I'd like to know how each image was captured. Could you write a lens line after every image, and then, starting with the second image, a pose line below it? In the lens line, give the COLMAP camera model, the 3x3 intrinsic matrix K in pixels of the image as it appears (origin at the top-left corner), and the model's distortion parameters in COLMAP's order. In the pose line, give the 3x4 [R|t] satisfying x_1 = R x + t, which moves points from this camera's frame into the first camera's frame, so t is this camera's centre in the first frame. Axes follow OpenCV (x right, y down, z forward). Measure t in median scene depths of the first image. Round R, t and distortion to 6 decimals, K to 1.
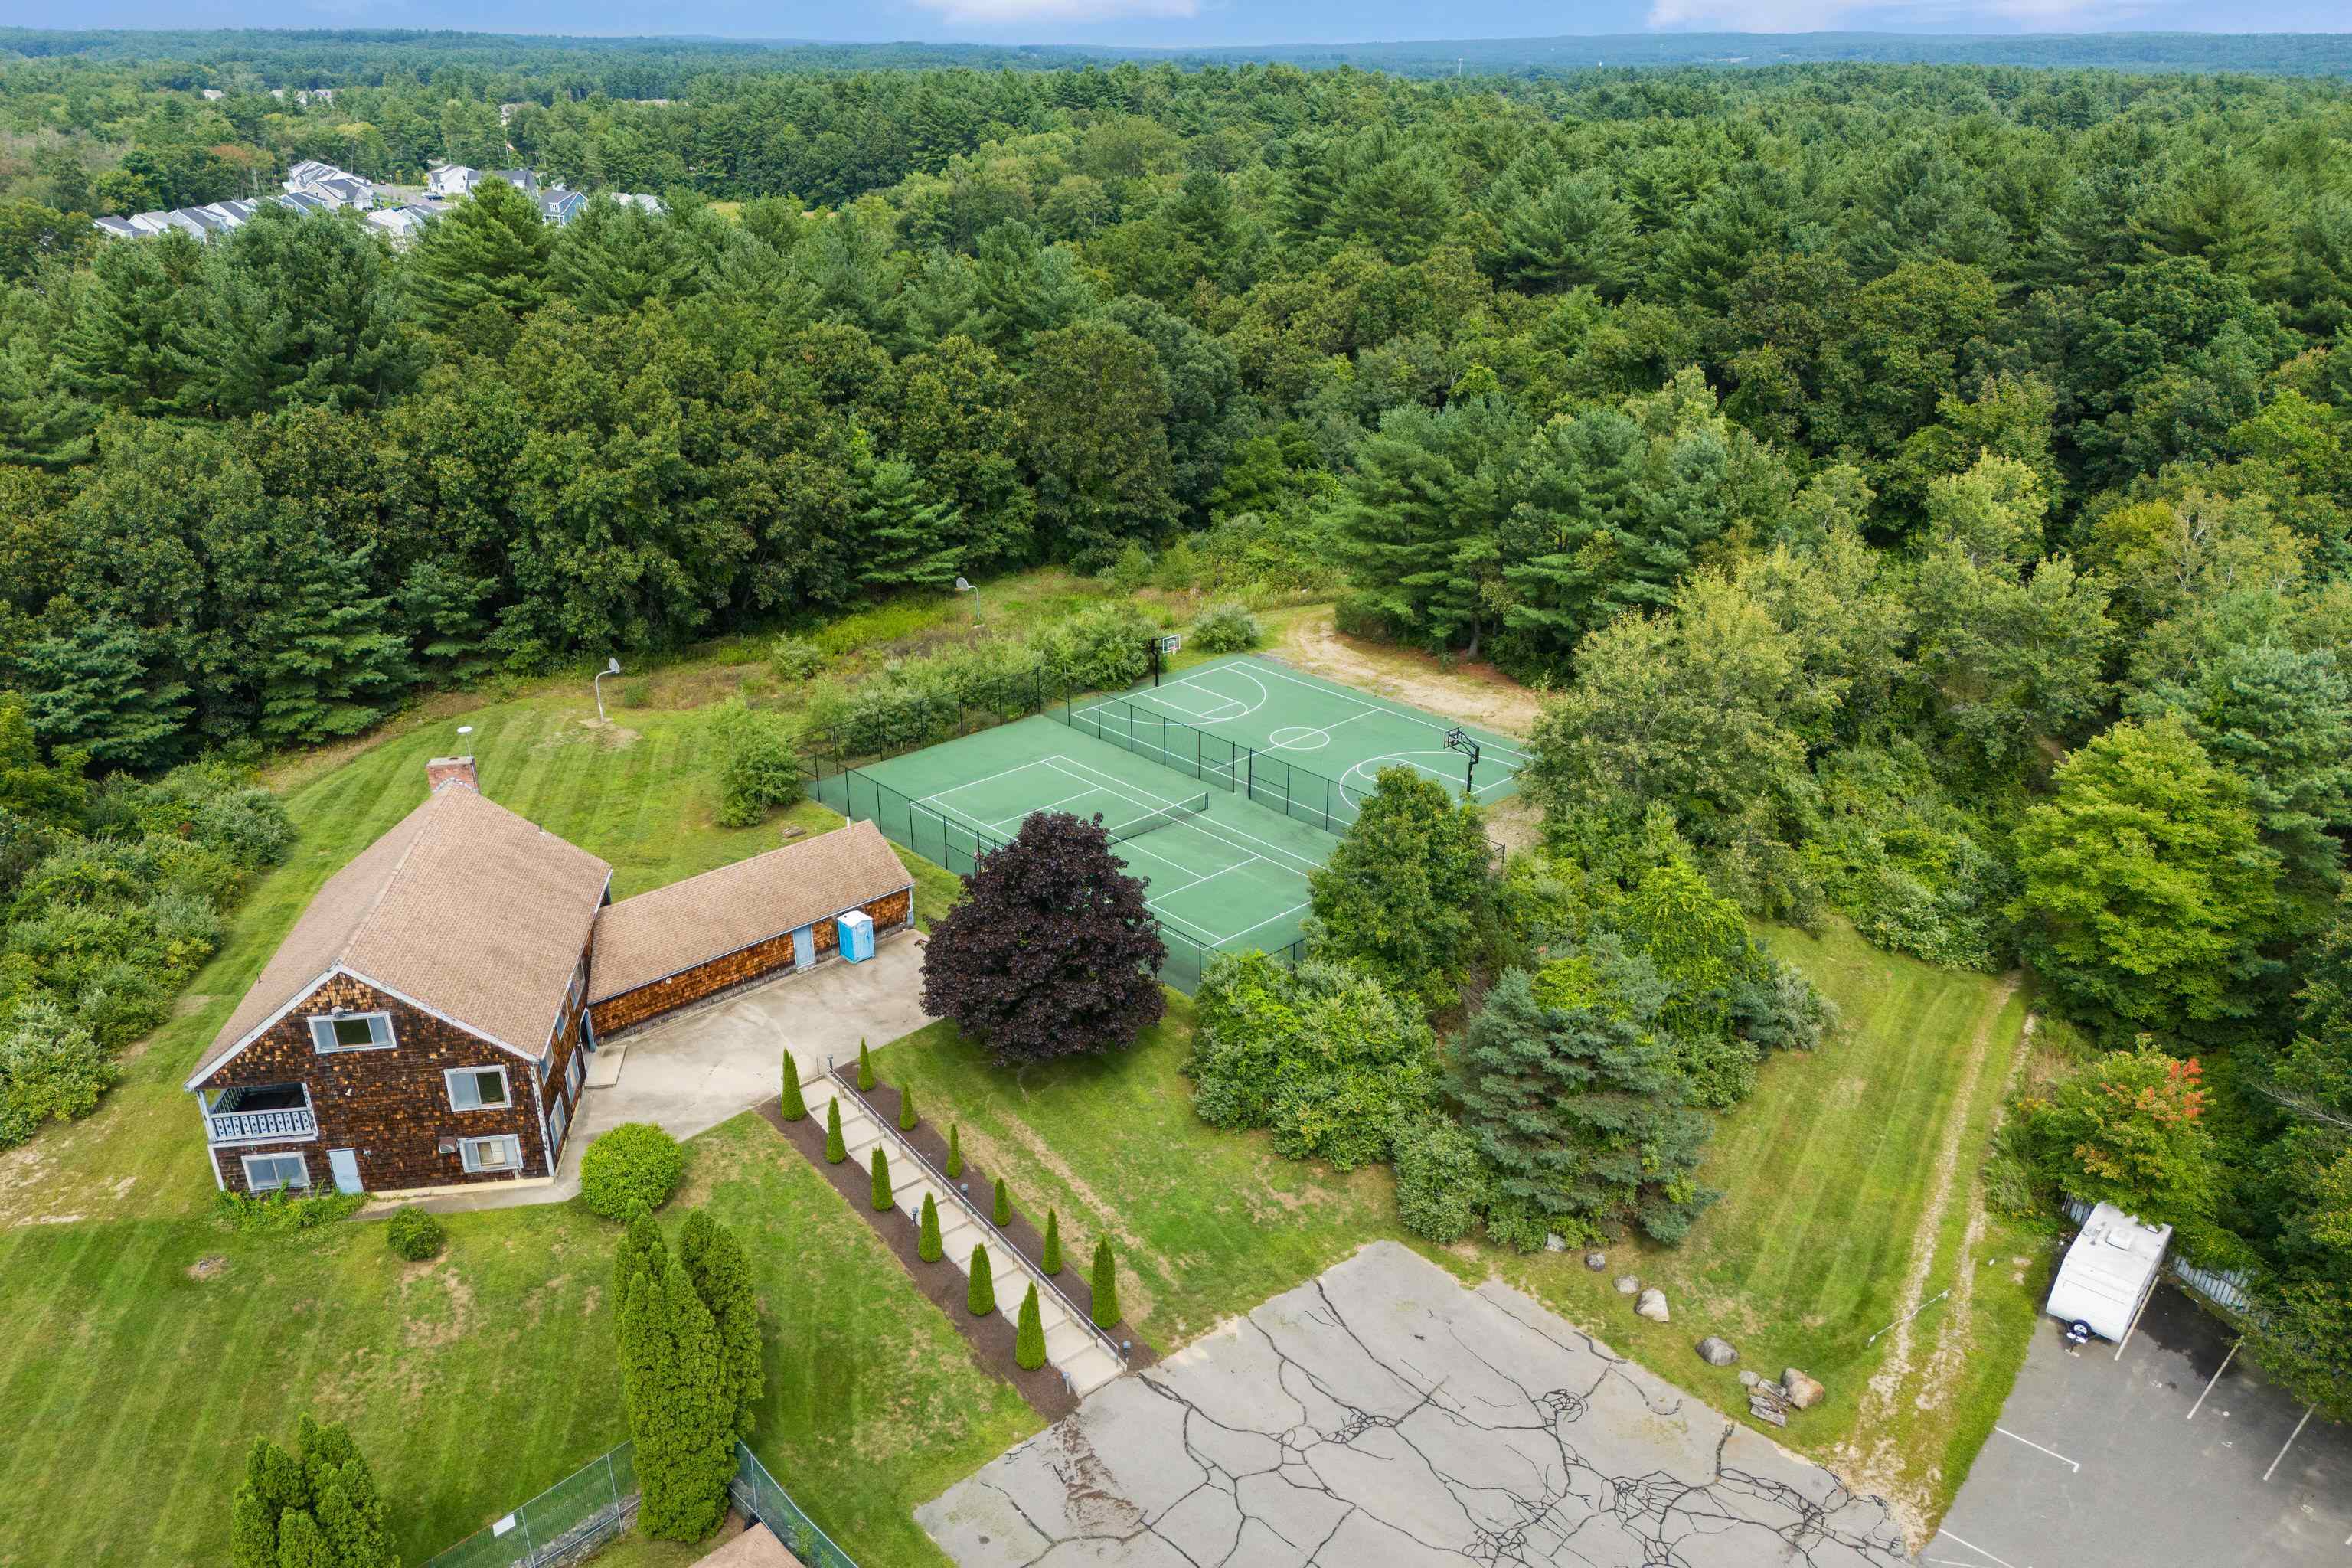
lens RADIAL K [[1639.8, 0, 1228.0], [0, 1639.8, 791.7], [0, 0, 1]] dist [0.066719, -0.056630]
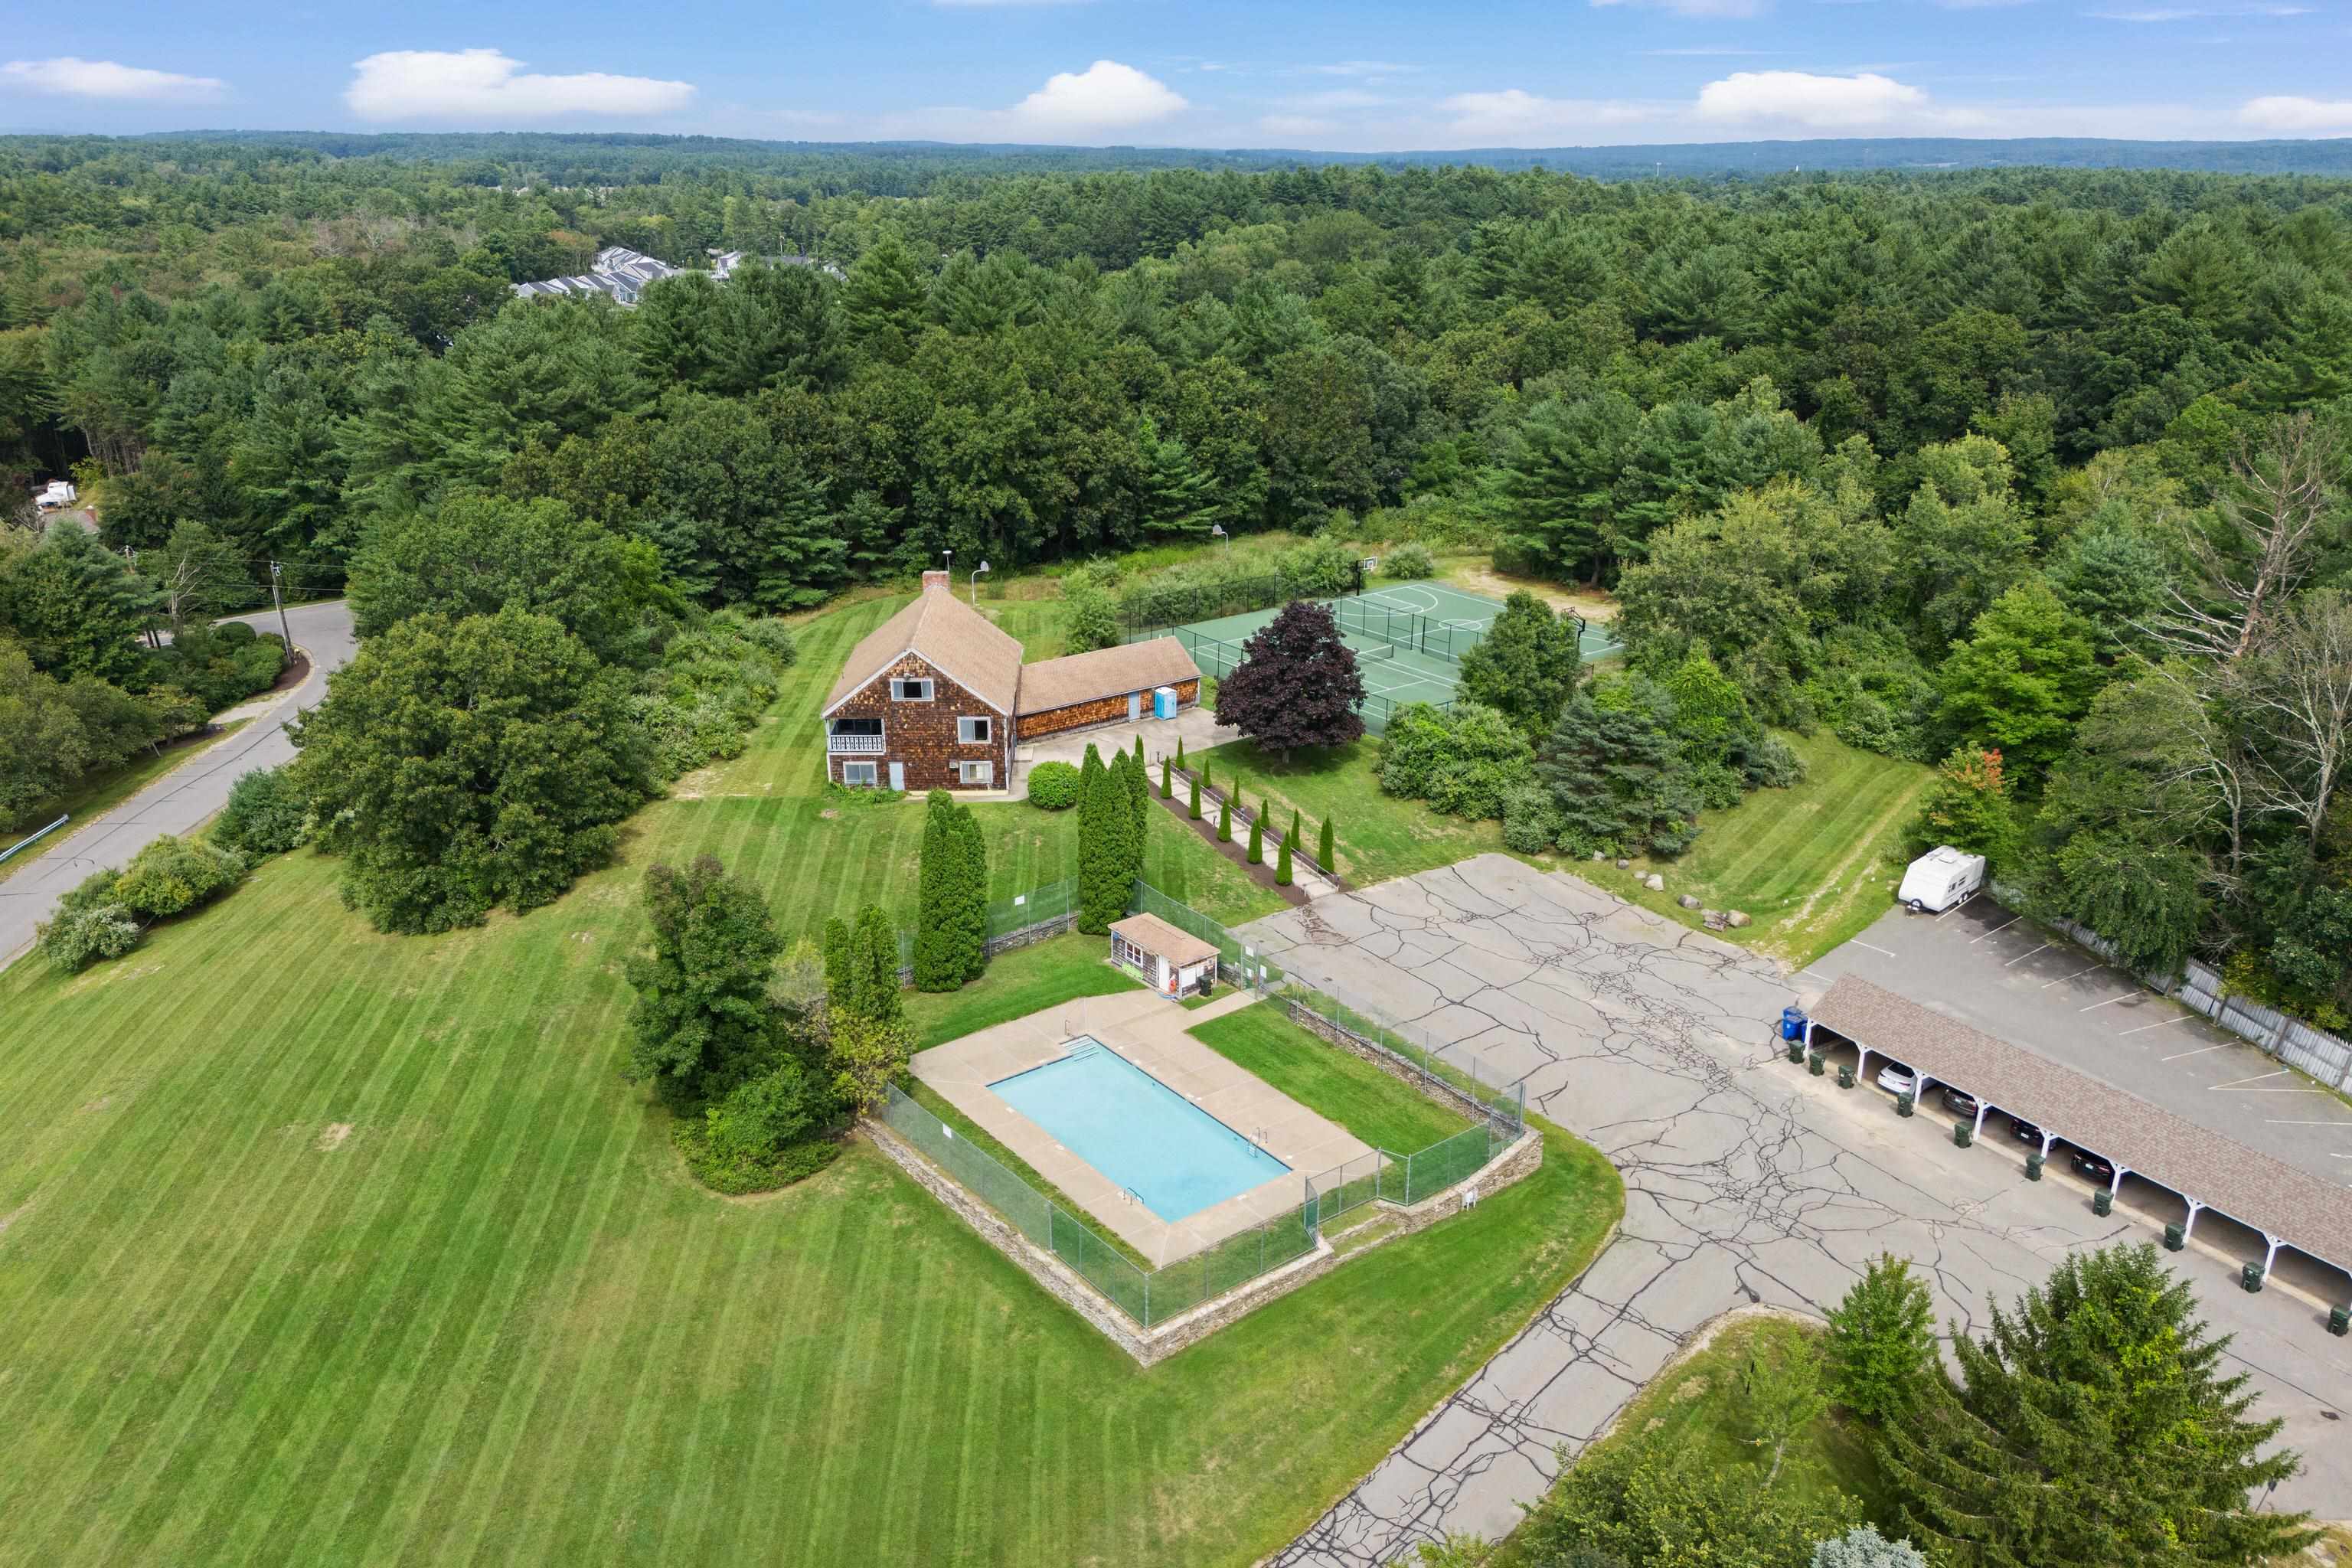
lens RADIAL K [[1639.8, 0, 1228.0], [0, 1639.8, 791.7], [0, 0, 1]] dist [0.066719, -0.056630]
pose [[0.993683, 0.044489, -0.103027, -0.002526], [-0.049864, 0.997494, -0.050190, 0.177007], [0.100536, 0.055010, 0.993412, -0.384766]]
